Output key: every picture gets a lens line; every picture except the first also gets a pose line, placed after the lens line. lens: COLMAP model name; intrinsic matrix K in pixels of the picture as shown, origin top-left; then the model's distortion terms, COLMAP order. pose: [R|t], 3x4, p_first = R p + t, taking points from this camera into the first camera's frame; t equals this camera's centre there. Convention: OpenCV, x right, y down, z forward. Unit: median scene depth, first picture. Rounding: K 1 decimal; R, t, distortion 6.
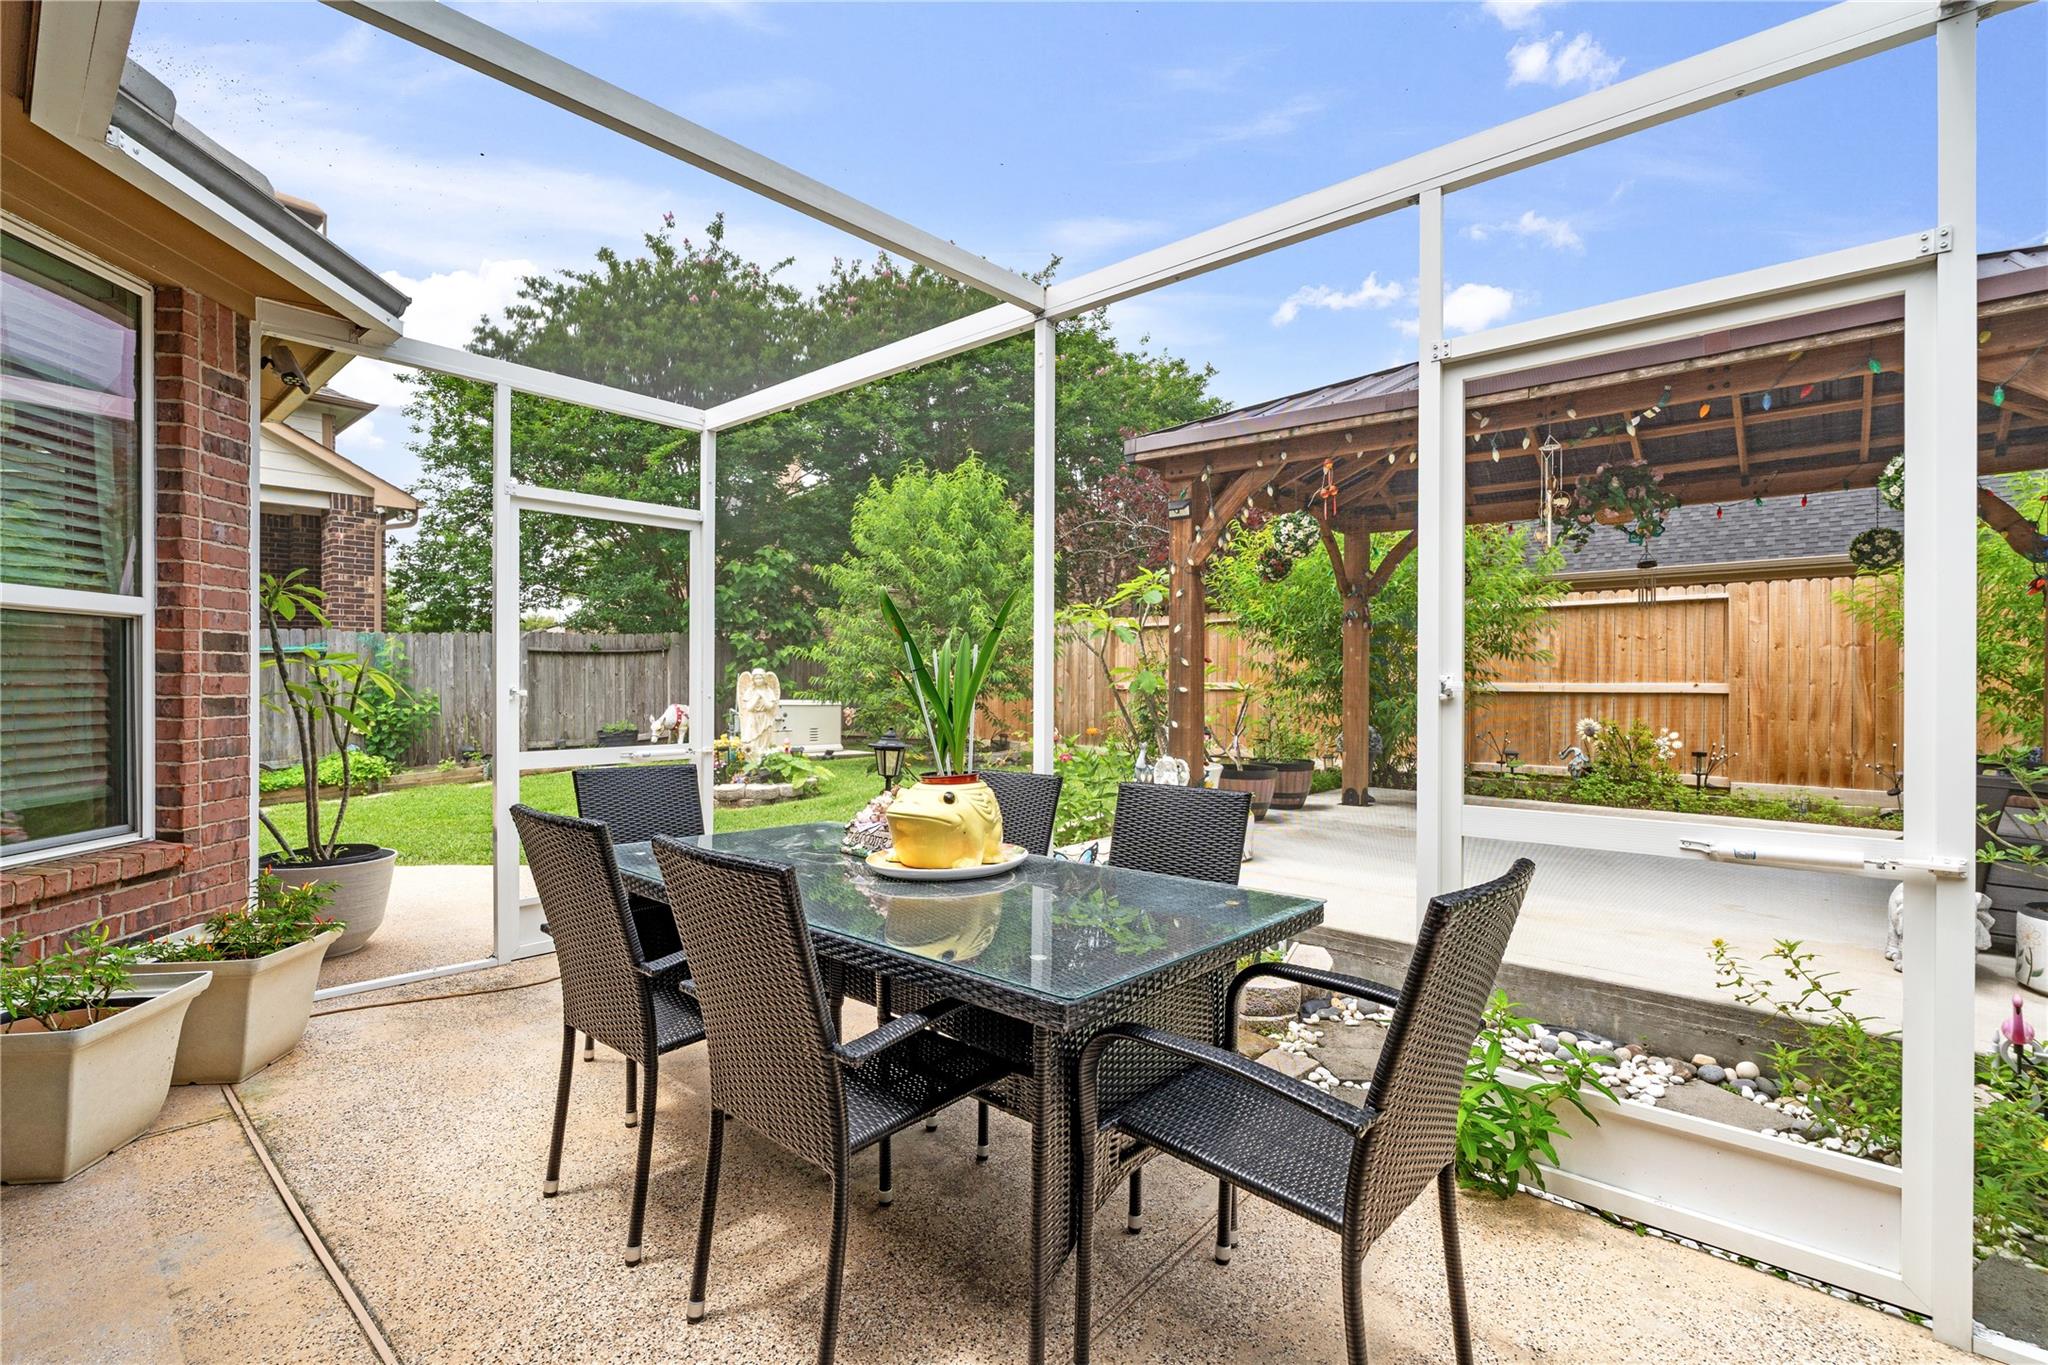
lens RADIAL K [[927.1, 0, 1016.1], [0, 927.1, 682.4], [0, 0, 1]] dist [-0.008263, 0.003436]
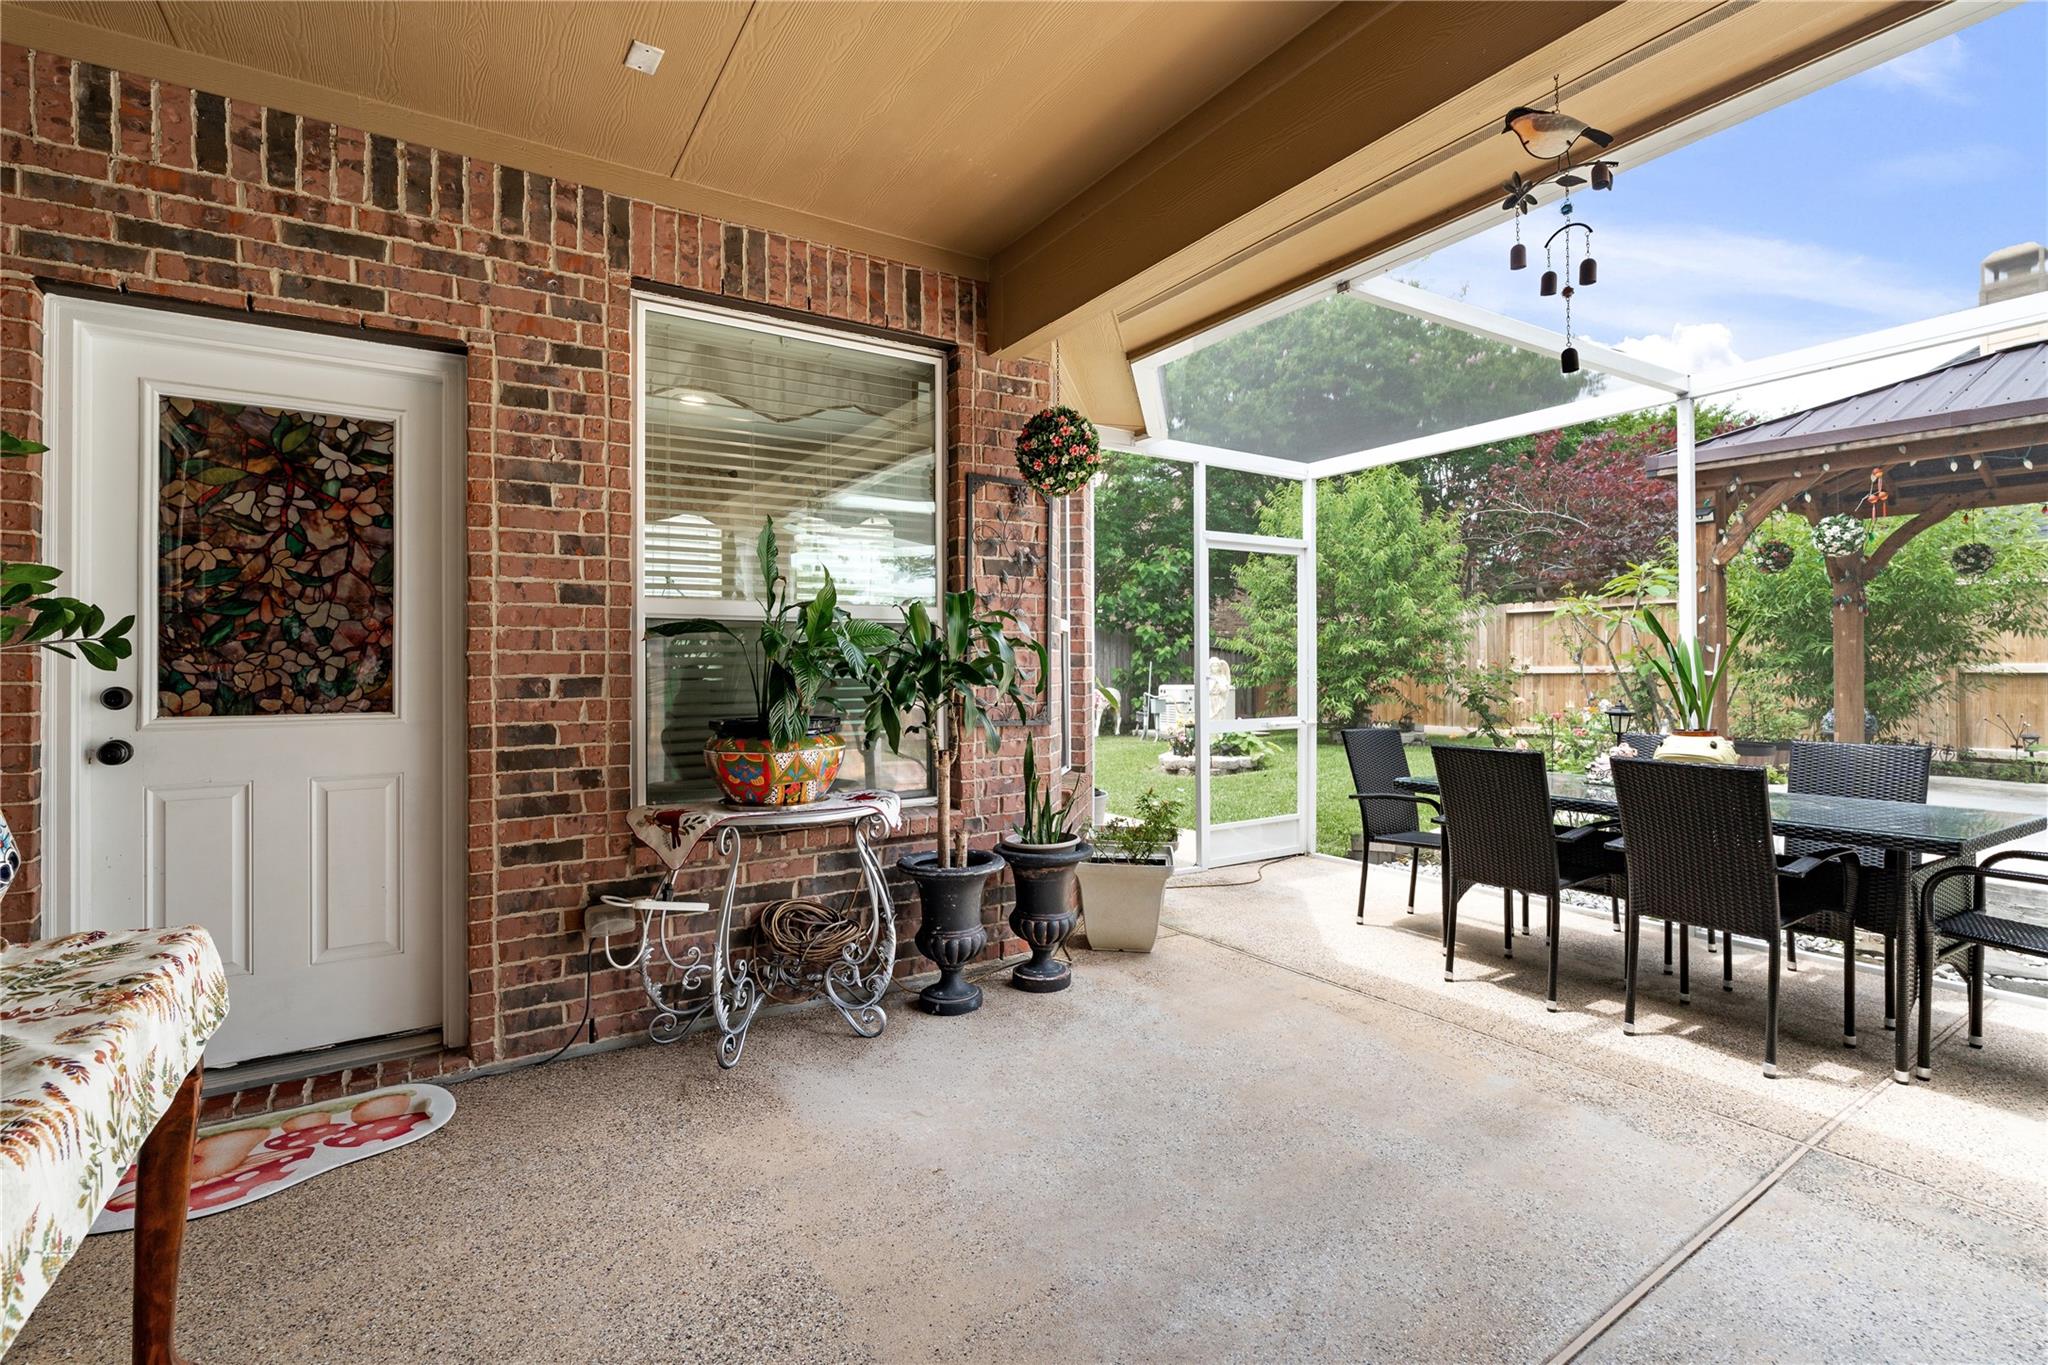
lens RADIAL K [[927.1, 0, 1045.5], [0, 927.1, 655.9], [0, 0, 1]] dist [-0.008263, 0.003436]
pose [[0.961382, -0.011819, -0.274964, -0.317785], [0.008460, 0.999874, -0.013399, -0.005405], [0.275088, 0.010555, 0.961361, -0.345557]]
